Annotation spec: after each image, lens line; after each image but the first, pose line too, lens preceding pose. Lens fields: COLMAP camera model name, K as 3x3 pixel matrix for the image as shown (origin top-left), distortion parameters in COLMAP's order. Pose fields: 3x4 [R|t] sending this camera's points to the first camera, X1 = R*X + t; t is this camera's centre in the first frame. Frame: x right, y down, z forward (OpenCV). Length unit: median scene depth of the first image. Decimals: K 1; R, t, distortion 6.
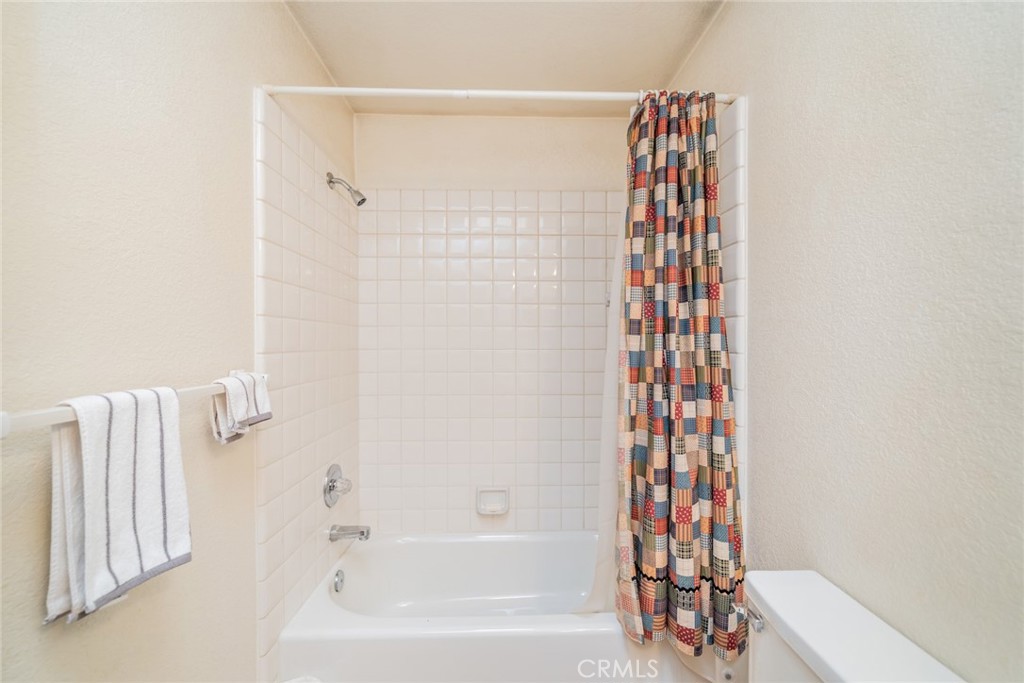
lens RADIAL K [[403.4, 0, 512.7], [0, 403.4, 346.9], [0, 0, 1]] dist [-0.000868, 0.000285]
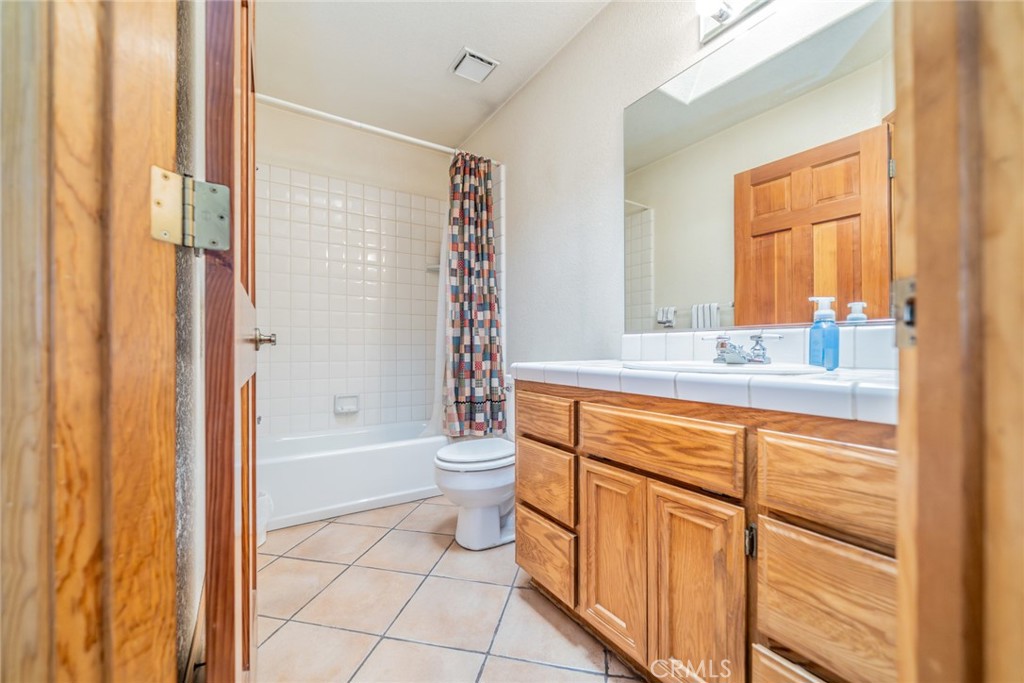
lens RADIAL K [[403.4, 0, 512.7], [0, 403.4, 346.9], [0, 0, 1]] dist [-0.000868, 0.000285]
pose [[0.858210, 0.000260, 0.513299, -0.446333], [0.005884, 0.999929, -0.010344, 0.331472], [-0.513265, 0.011898, 0.858148, -0.786583]]
